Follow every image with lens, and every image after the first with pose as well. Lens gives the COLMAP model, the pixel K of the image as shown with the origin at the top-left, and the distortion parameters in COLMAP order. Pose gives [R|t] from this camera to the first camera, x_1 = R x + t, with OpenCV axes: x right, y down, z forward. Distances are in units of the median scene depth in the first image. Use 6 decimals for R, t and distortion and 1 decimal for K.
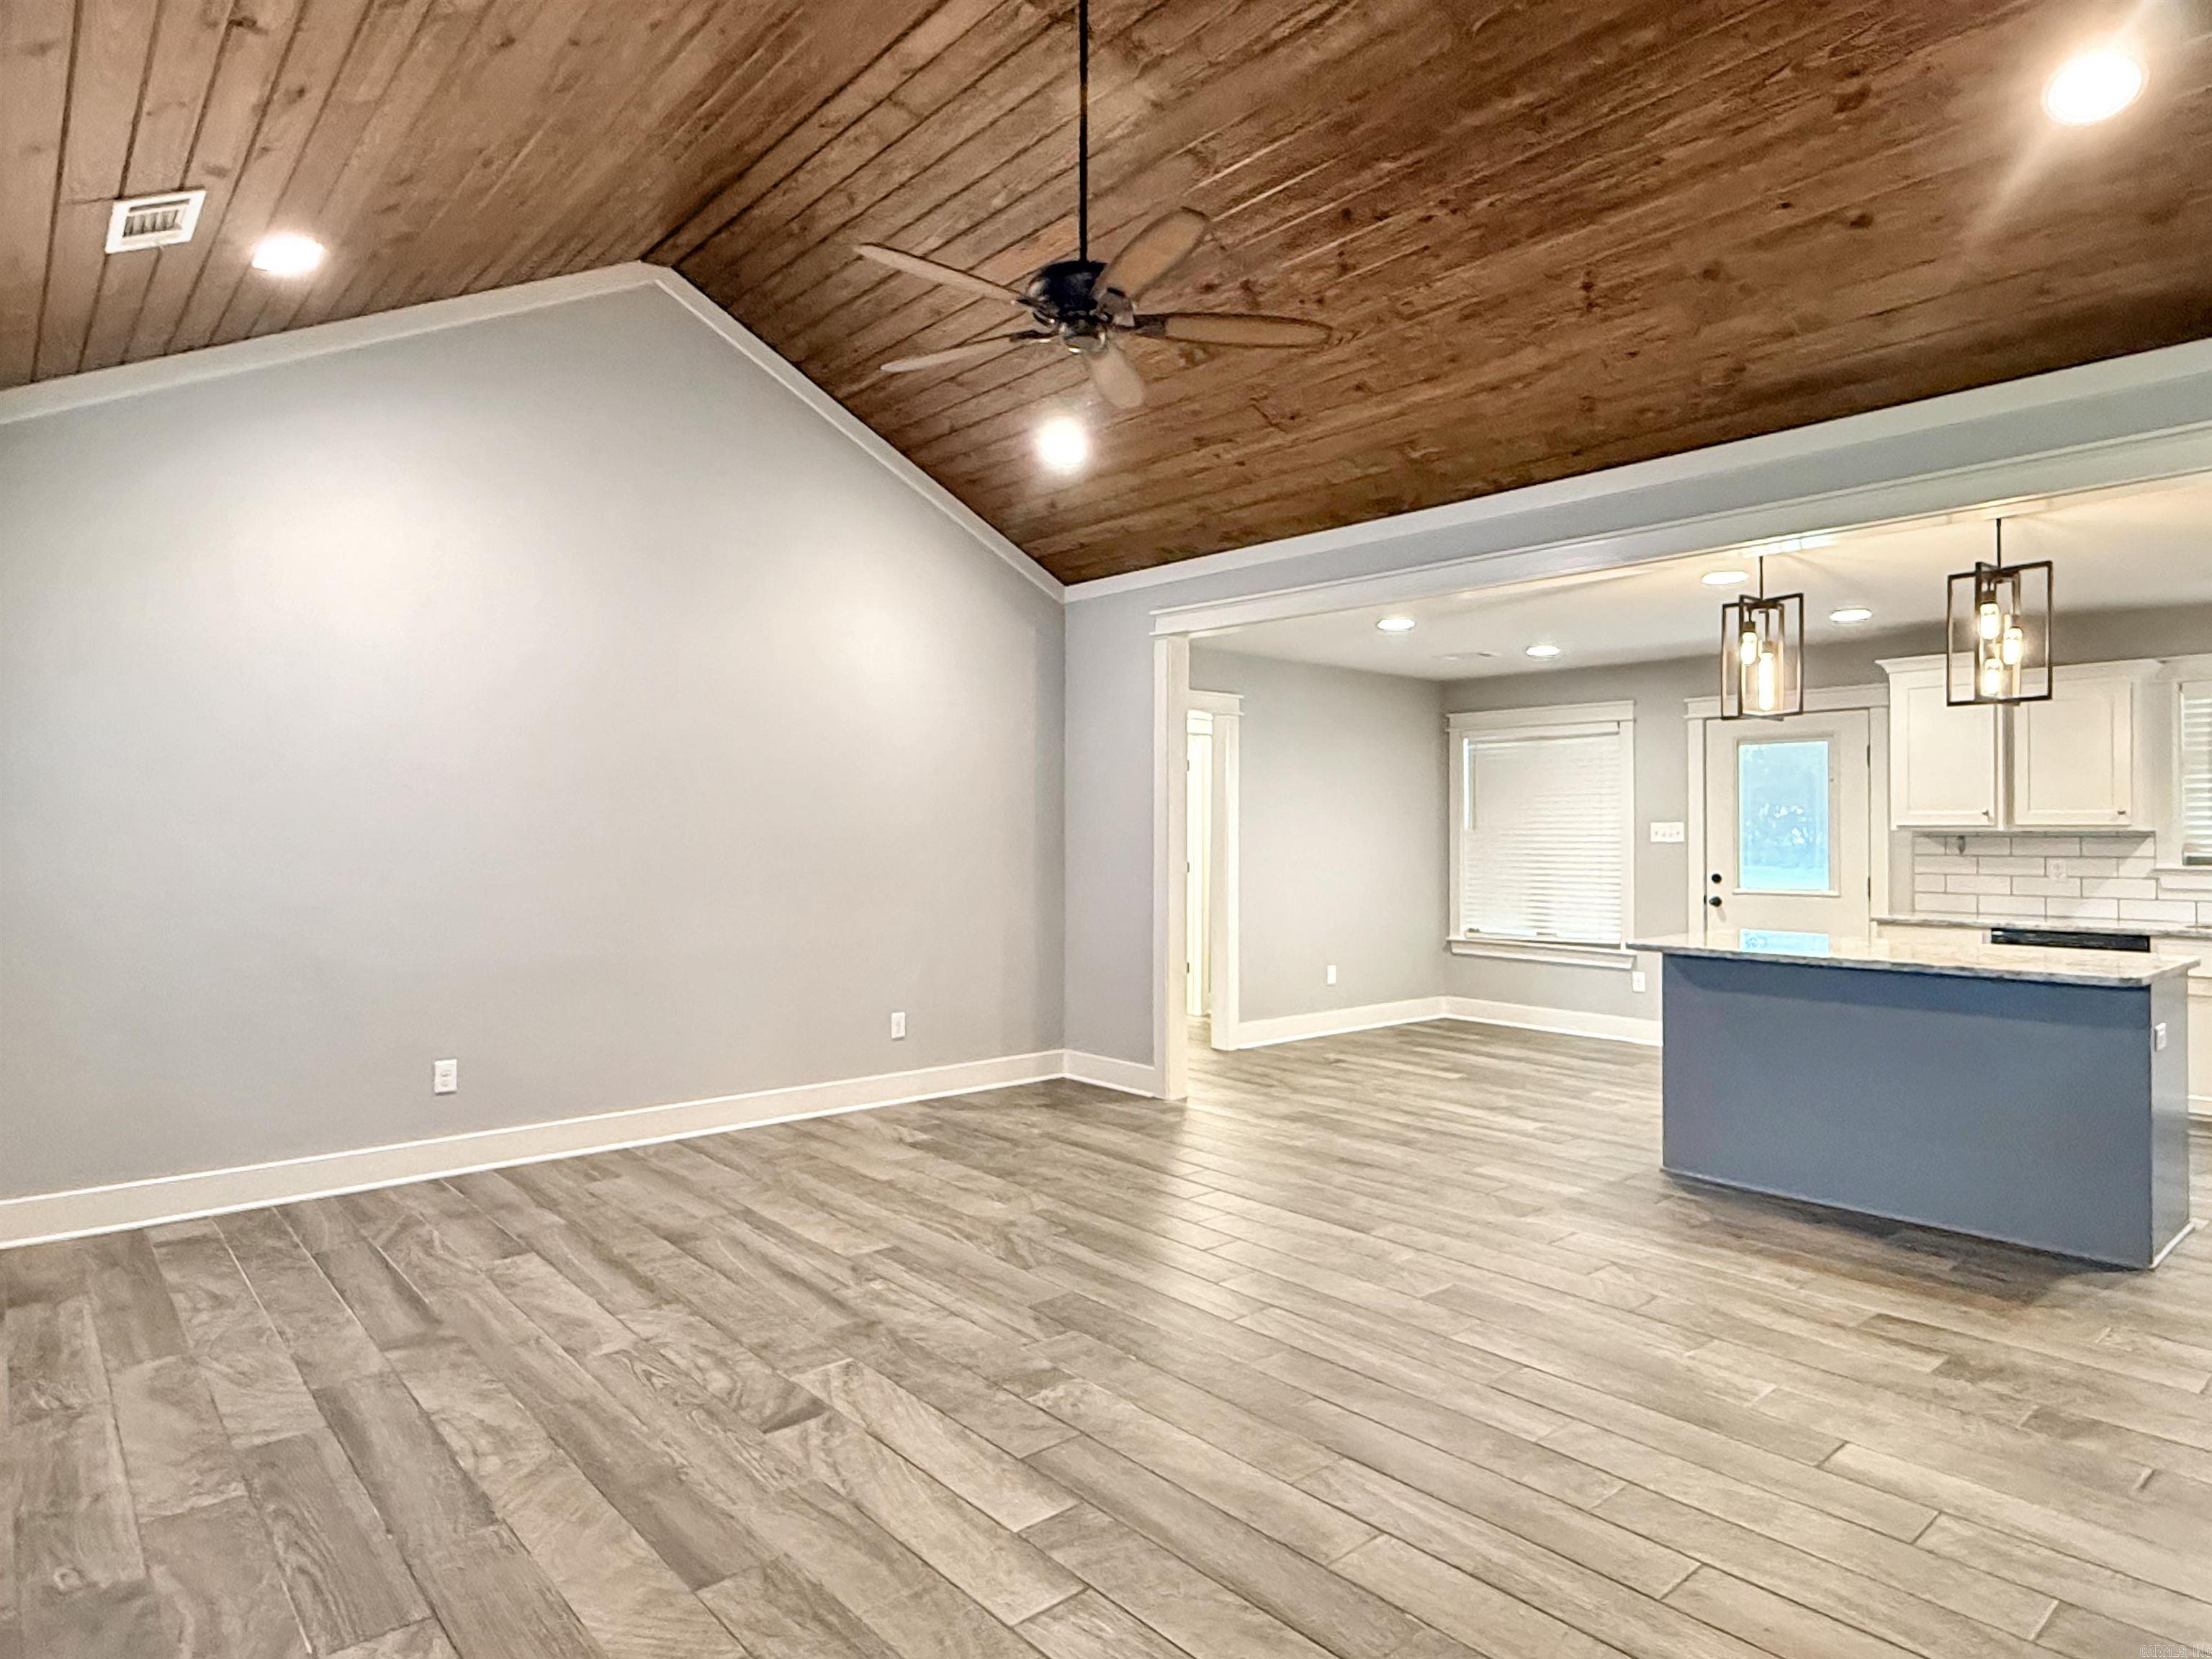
lens RADIAL K [[1264.4, 0, 1112.9], [0, 1264.4, 823.0], [0, 0, 1]] dist [0.004326, 0.000047]
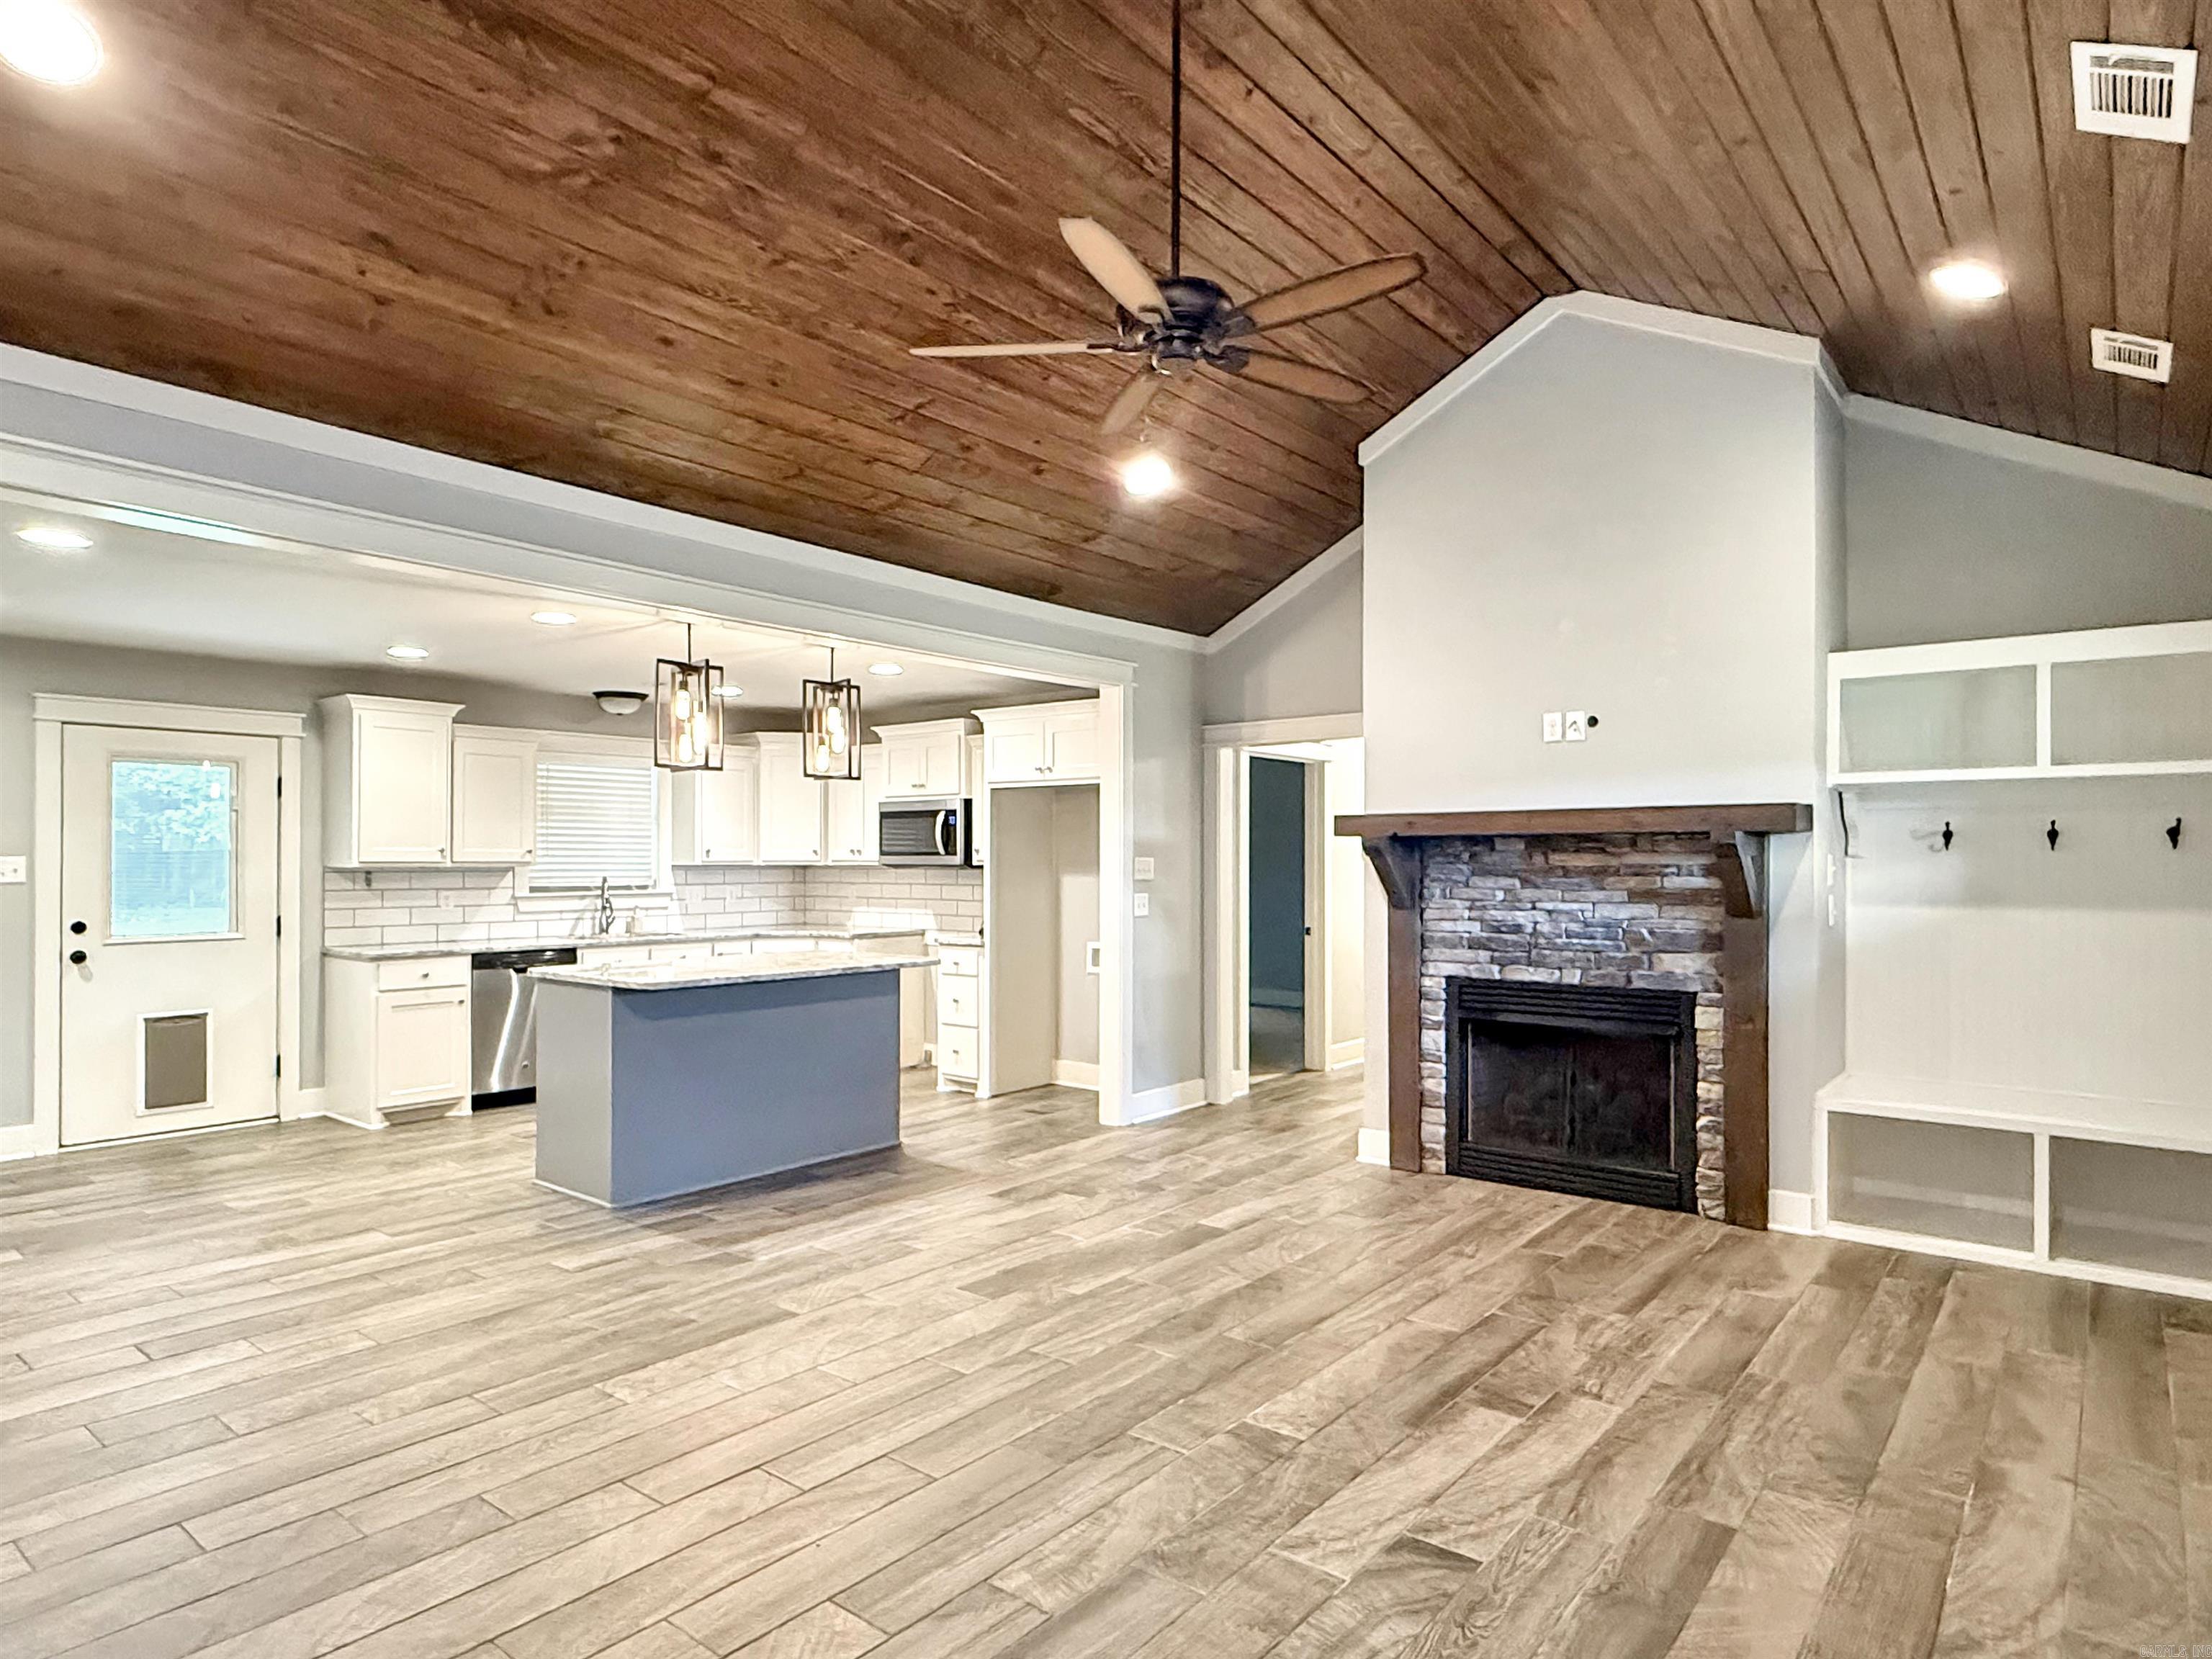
lens RADIAL K [[1264.4, 0, 1090.0], [0, 1264.4, 852.8], [0, 0, 1]] dist [0.004326, 0.000047]
pose [[-0.158427, 0.005712, 0.987354, -0.658071], [-0.008434, 0.999939, -0.007138, -0.003714], [-0.987335, -0.009458, -0.158369, 0.839859]]
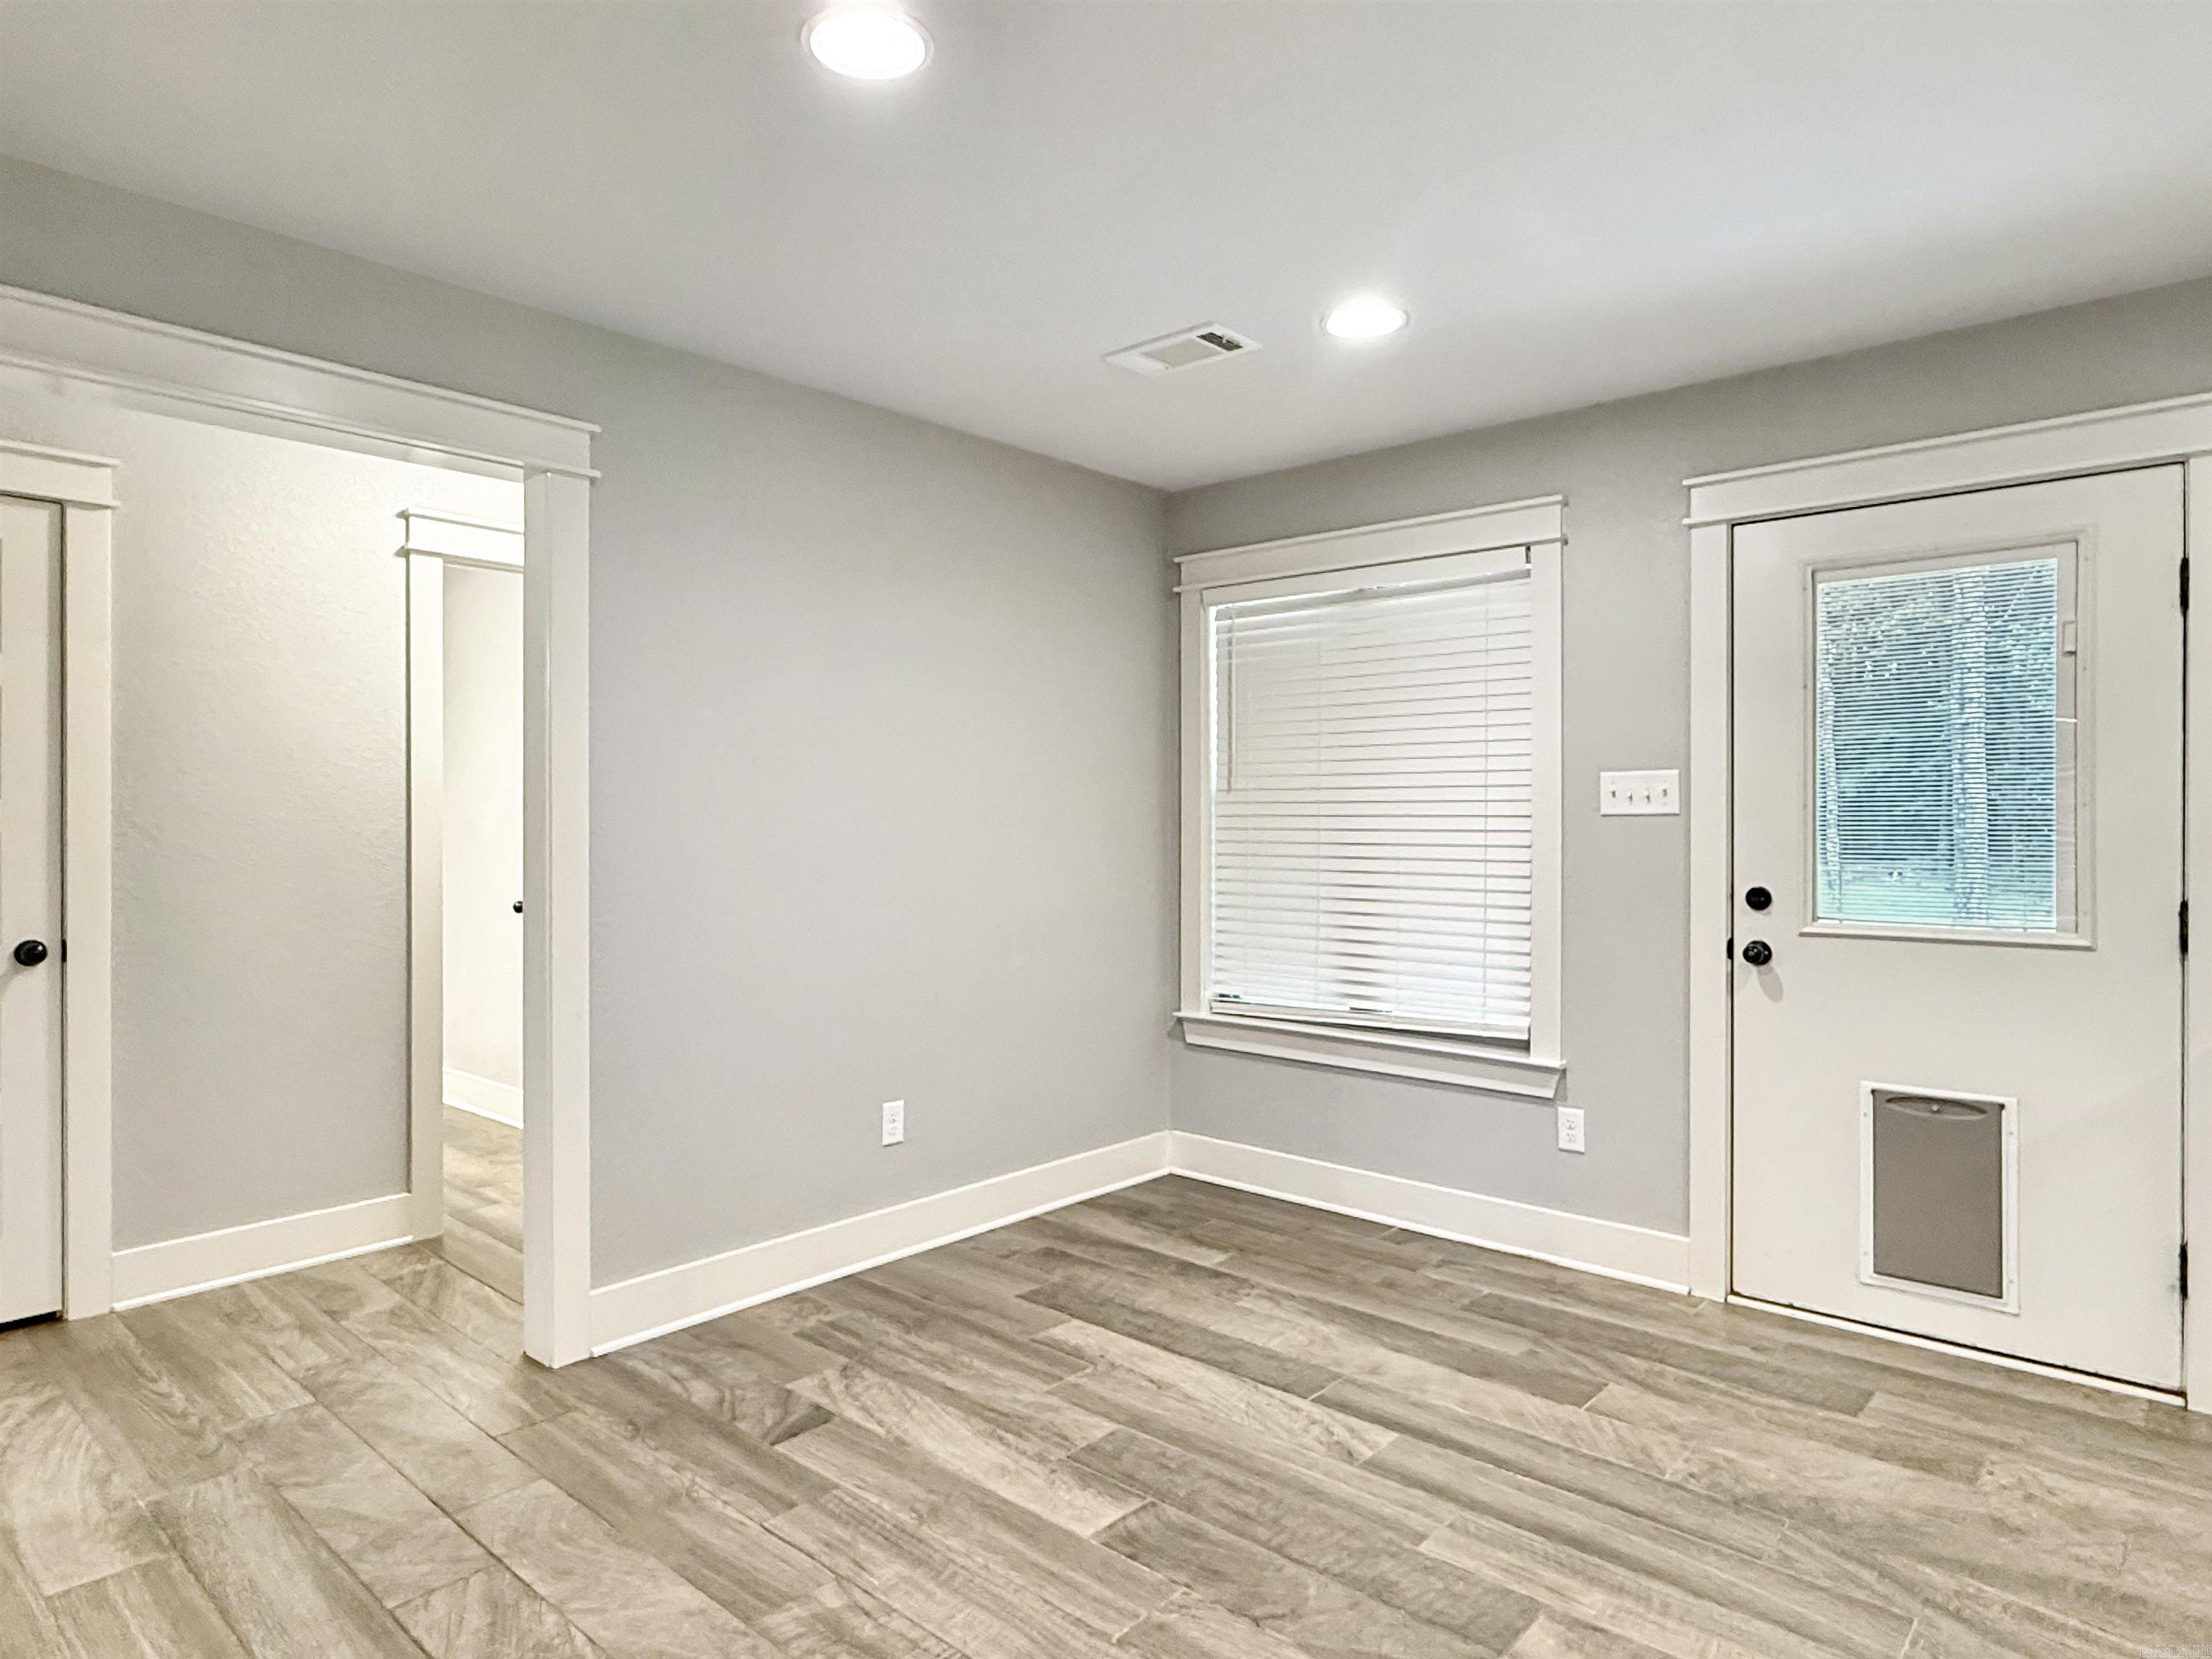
lens RADIAL K [[1310.8, 0, 1089.8], [0, 1310.8, 826.6], [0, 0, 1]] dist [0.008300, 0.002750]
pose [[0.993627, -0.000781, 0.112714, 0.339823], [-0.000244, 0.999959, 0.009082, 0.026244], [-0.112717, -0.009051, 0.993586, 0.975544]]
